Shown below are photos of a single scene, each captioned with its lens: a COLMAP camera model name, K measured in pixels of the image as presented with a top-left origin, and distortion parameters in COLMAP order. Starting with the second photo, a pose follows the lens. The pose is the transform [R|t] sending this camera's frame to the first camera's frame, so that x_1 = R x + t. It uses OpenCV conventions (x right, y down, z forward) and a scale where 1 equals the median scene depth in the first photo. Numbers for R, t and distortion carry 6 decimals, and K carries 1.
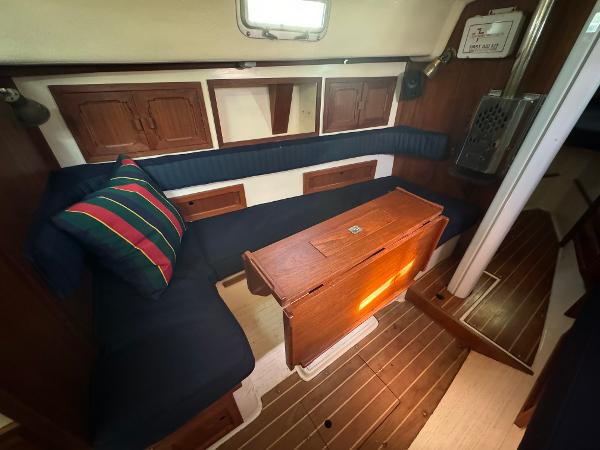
lens RADIAL K [[239.8, 0, 298.8], [0, 239.8, 223.5], [0, 0, 1]] dist [-0.002228, -0.000044]
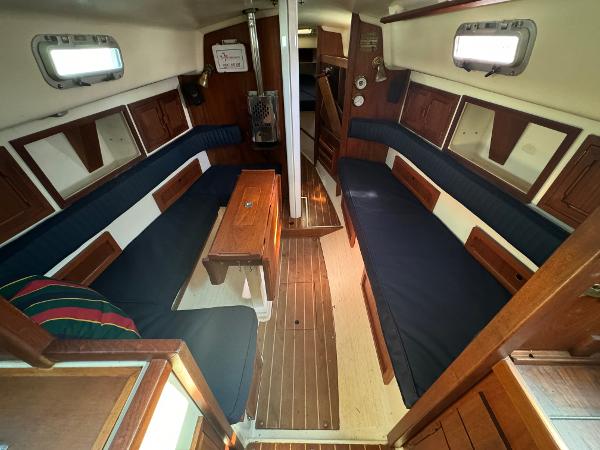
lens RADIAL K [[239.8, 0, 298.8], [0, 239.8, 223.5], [0, 0, 1]] dist [-0.002228, -0.000044]
pose [[0.576353, -0.518436, 0.631697, -0.448898], [0.482711, 0.839714, 0.248737, -0.073235], [-0.659400, 0.161567, 0.734226, -0.219858]]
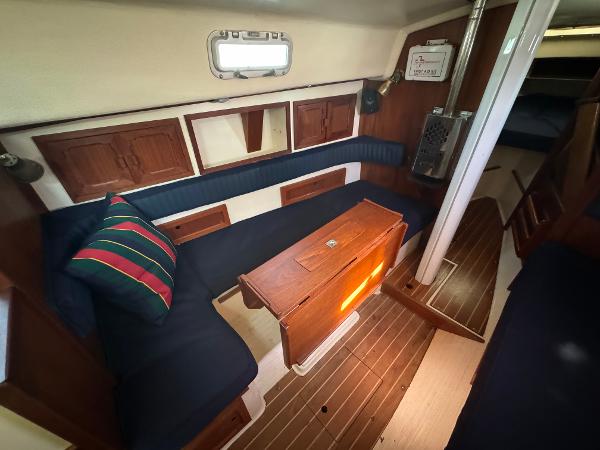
lens RADIAL K [[239.8, 0, 298.8], [0, 239.8, 223.5], [0, 0, 1]] dist [-0.002228, -0.000044]
pose [[0.991188, -0.096759, 0.090463, -0.016607], [0.095173, 0.995224, 0.021700, -0.084659], [-0.092131, -0.012900, 0.995663, -0.116159]]
